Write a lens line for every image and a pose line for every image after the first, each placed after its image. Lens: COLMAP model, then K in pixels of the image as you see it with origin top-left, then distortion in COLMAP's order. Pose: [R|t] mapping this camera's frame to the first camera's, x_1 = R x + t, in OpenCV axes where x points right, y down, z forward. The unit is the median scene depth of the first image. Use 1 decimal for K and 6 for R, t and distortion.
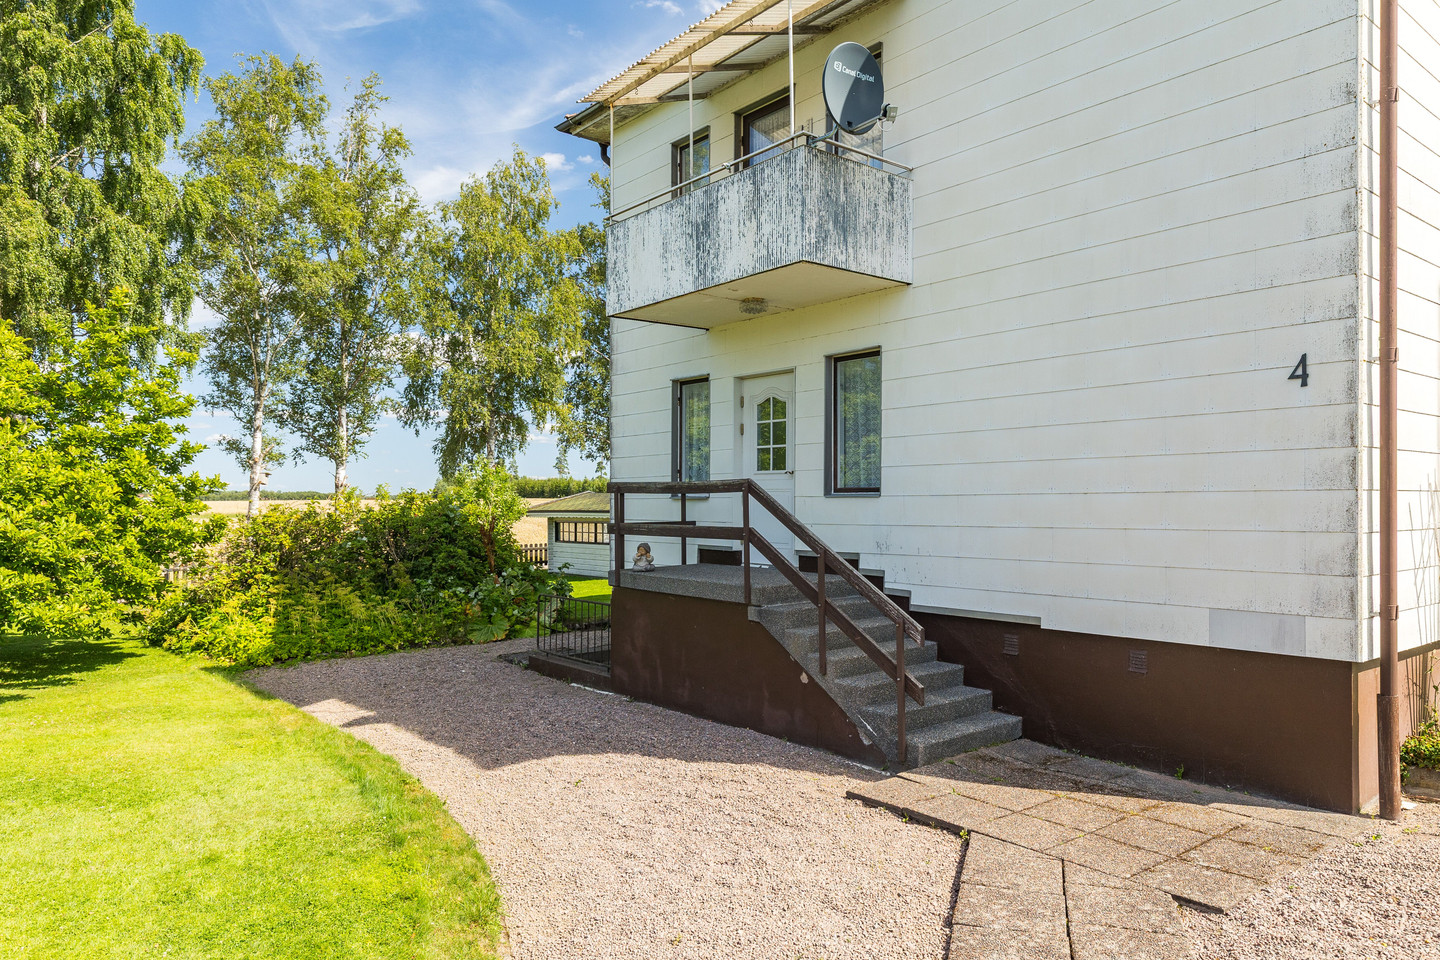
lens RADIAL K [[954.6, 0, 721.2], [0, 954.6, 495.8], [0, 0, 1]] dist [0.006125, -0.001791]
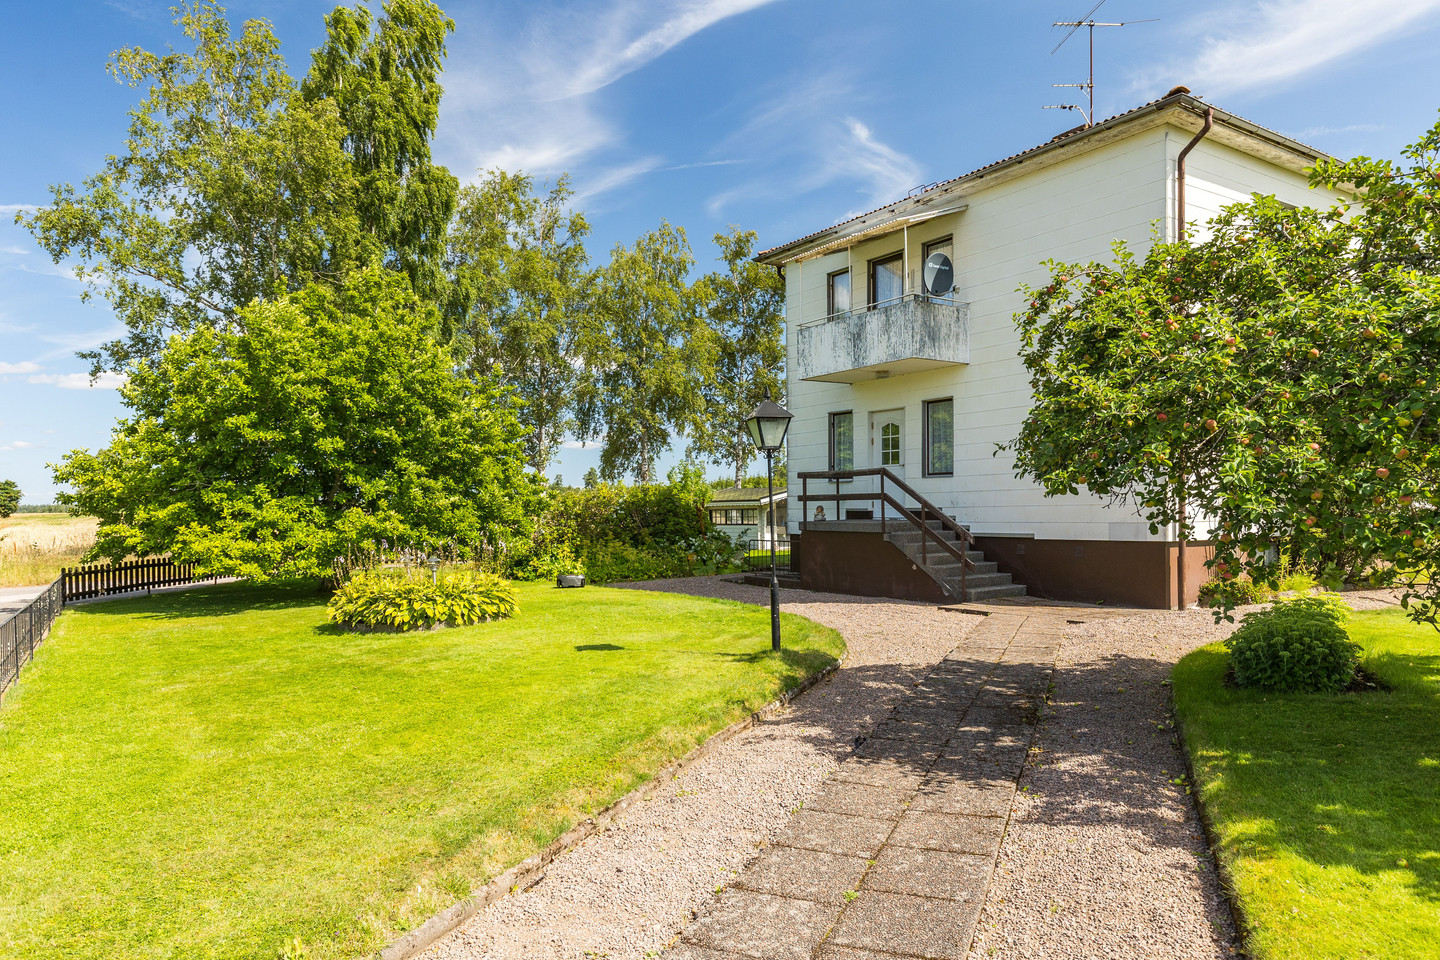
lens RADIAL K [[849.0, 0, 728.9], [0, 849.0, 513.9], [0, 0, 1]] dist [0.003928, 0.000060]
pose [[0.995360, -0.008868, -0.095810, -0.103493], [0.010829, 0.999742, 0.019971, 0.033076], [0.095609, -0.020916, 0.995199, -0.647177]]
